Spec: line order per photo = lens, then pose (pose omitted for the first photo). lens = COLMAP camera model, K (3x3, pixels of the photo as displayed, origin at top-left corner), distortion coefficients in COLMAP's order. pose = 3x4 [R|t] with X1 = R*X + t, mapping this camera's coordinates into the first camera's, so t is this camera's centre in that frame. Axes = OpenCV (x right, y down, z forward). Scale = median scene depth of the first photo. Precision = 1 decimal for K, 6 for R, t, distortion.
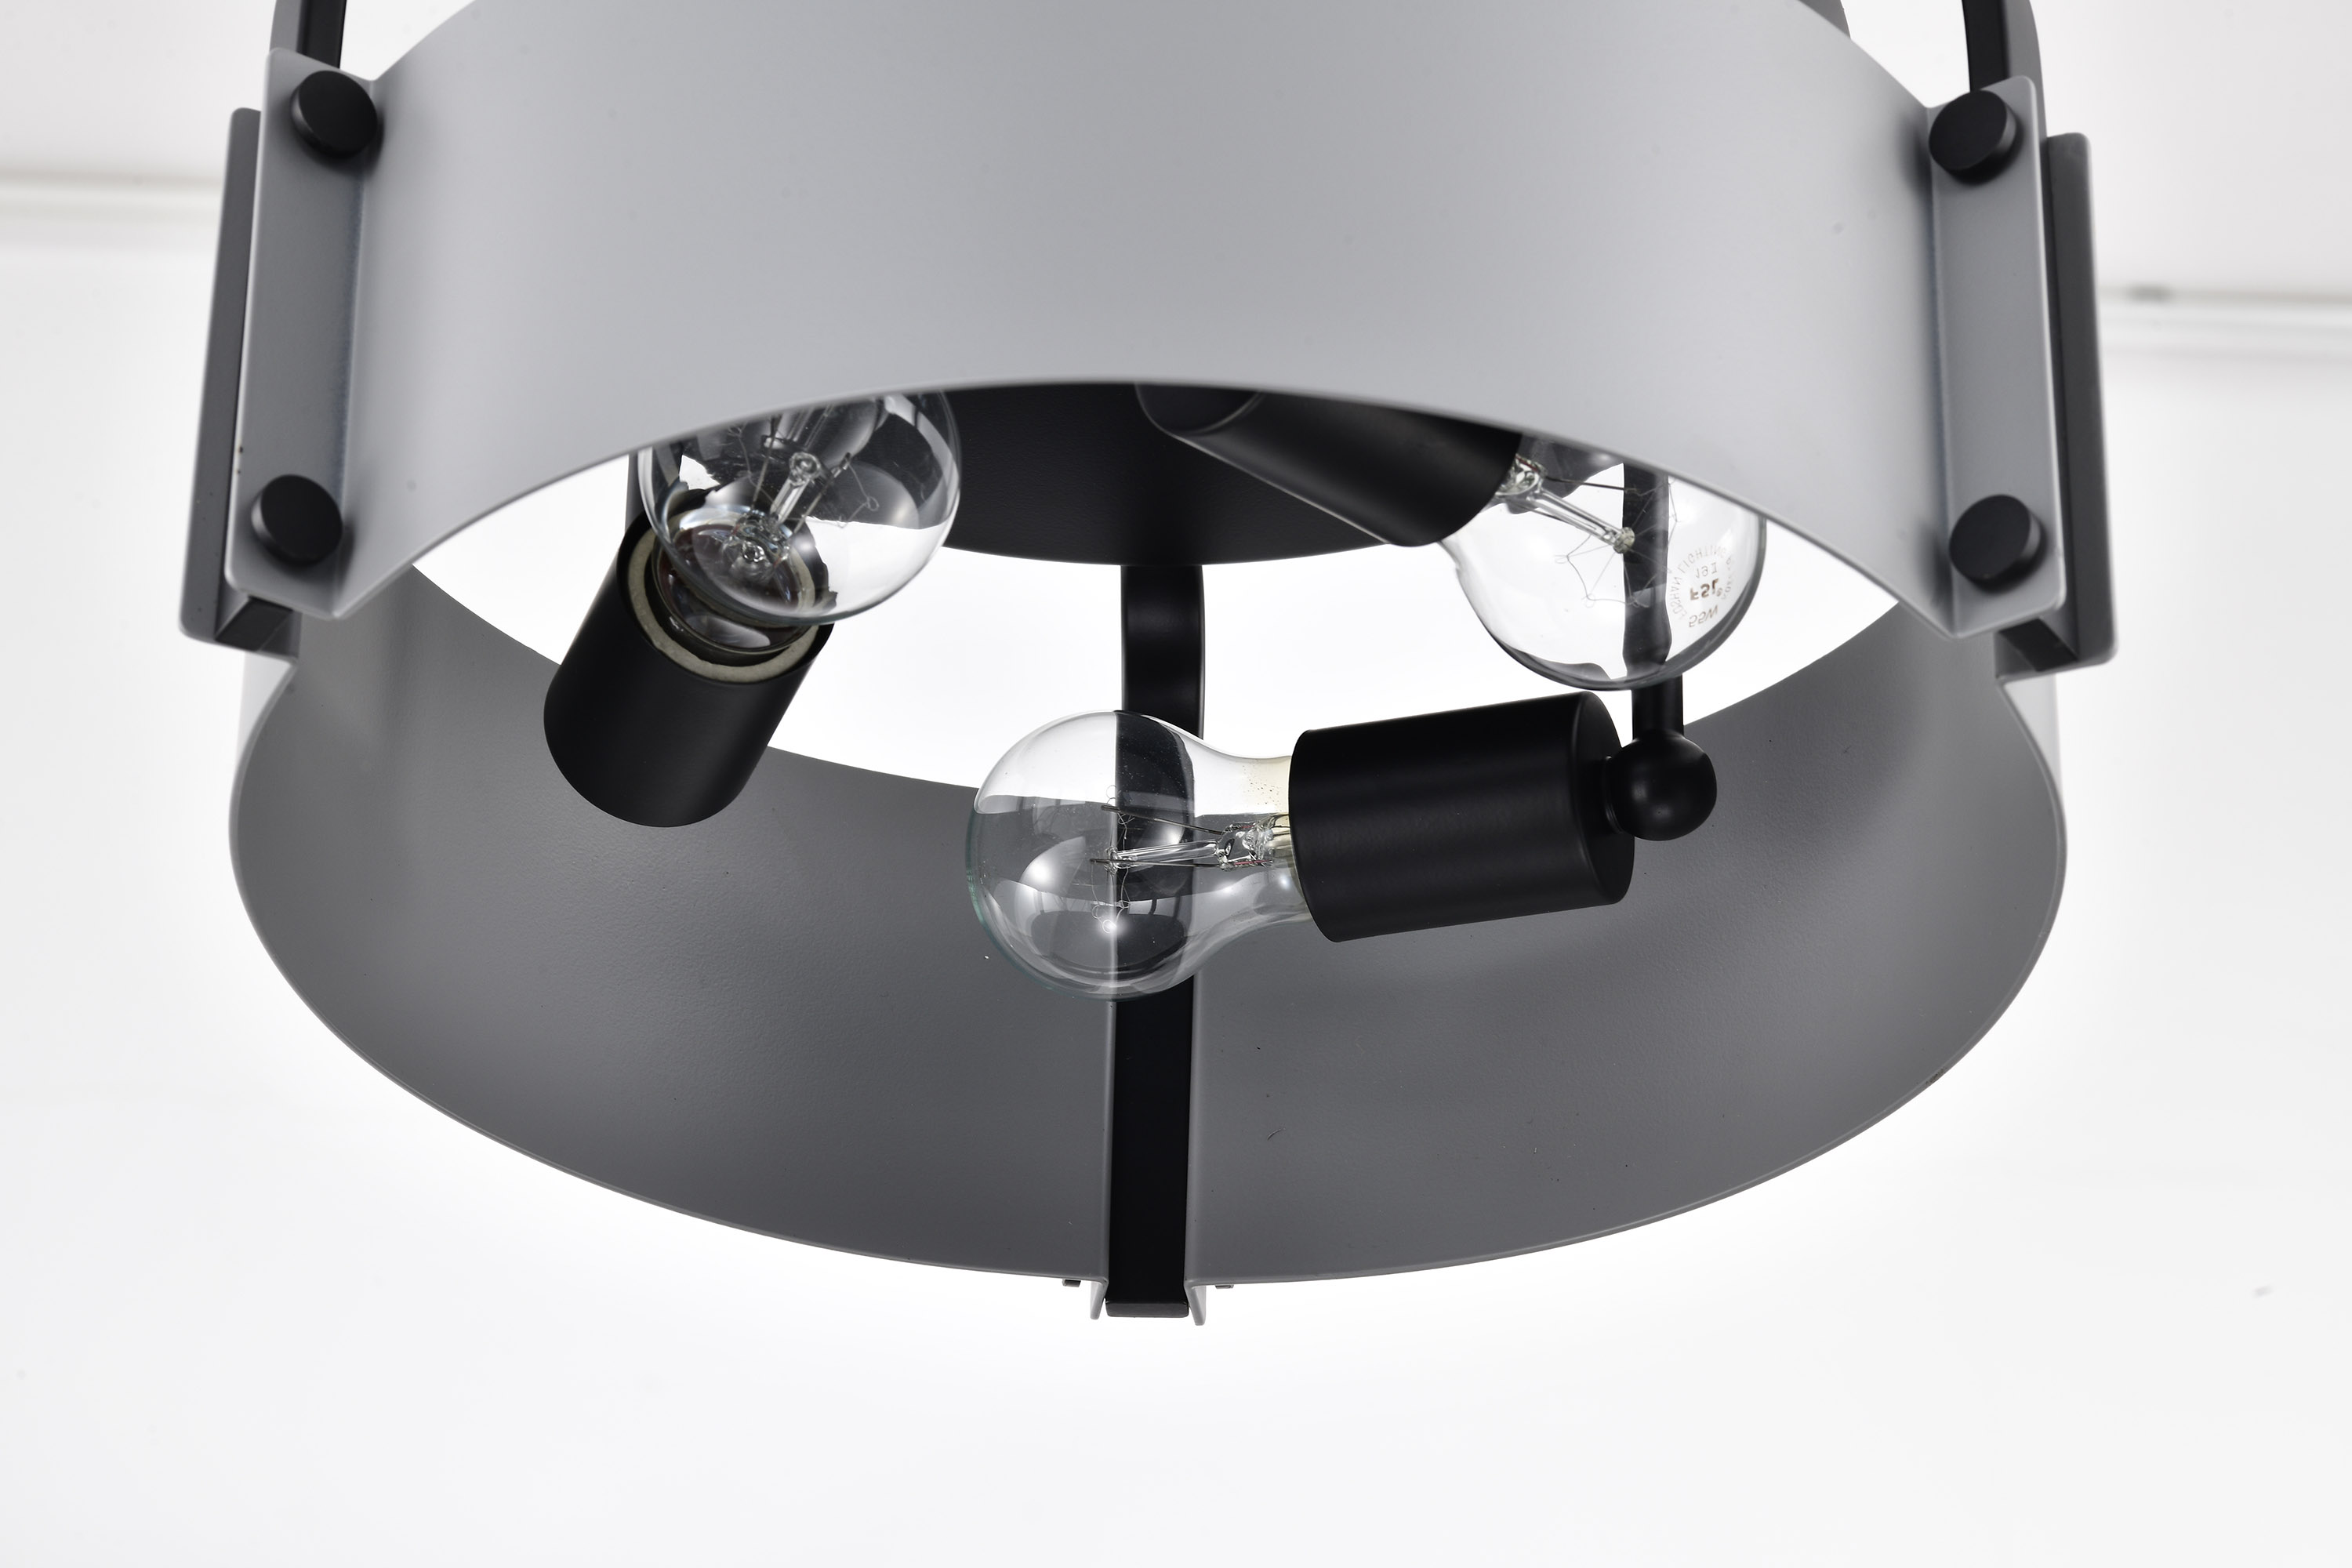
lens RADIAL K [[8347.9, 0, 1189.6], [0, 8347.9, 780.3], [0, 0, 1]] dist [0.031317, 0.000000]
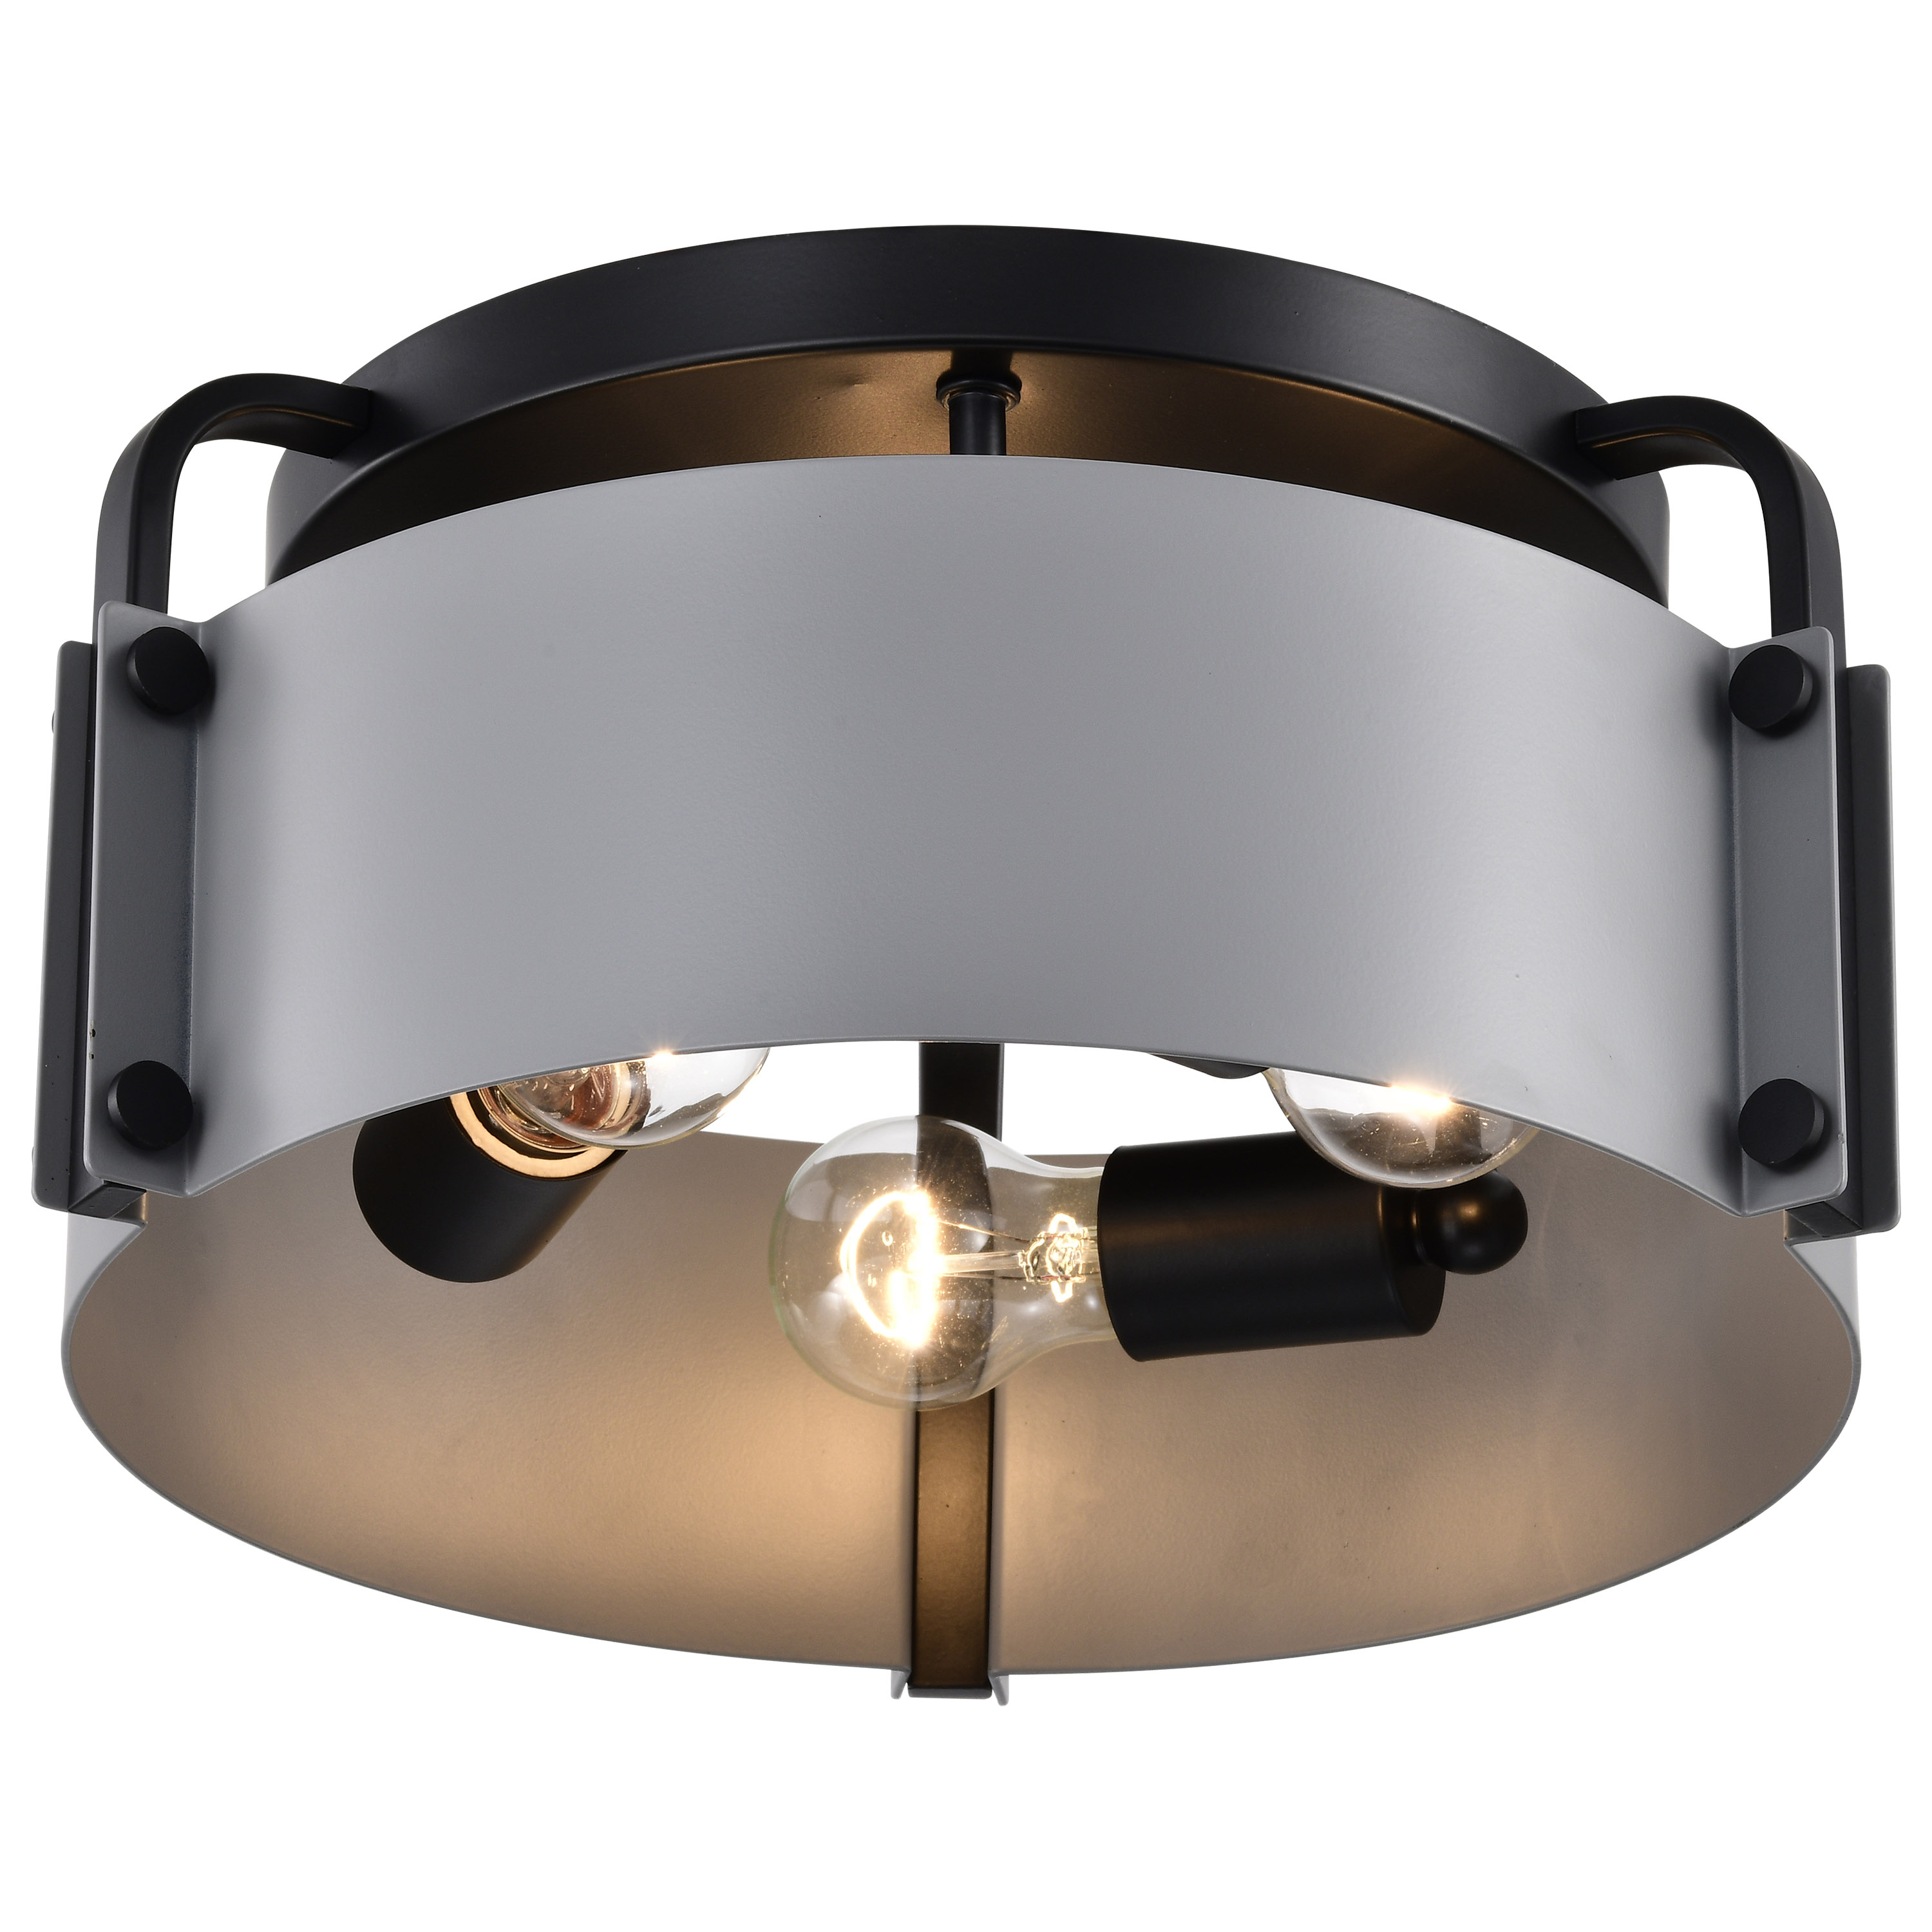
lens RADIAL K [[14228.1, 0, 970.4], [0, 14228.1, 964.7], [0, 0, 1]] dist [-0.103212, 0.000000]
pose [[0.999932, -0.002123, 0.011427, -0.024283], [0.000550, 0.990717, 0.135938, -0.280692], [-0.011609, -0.135923, 0.990651, -0.730134]]
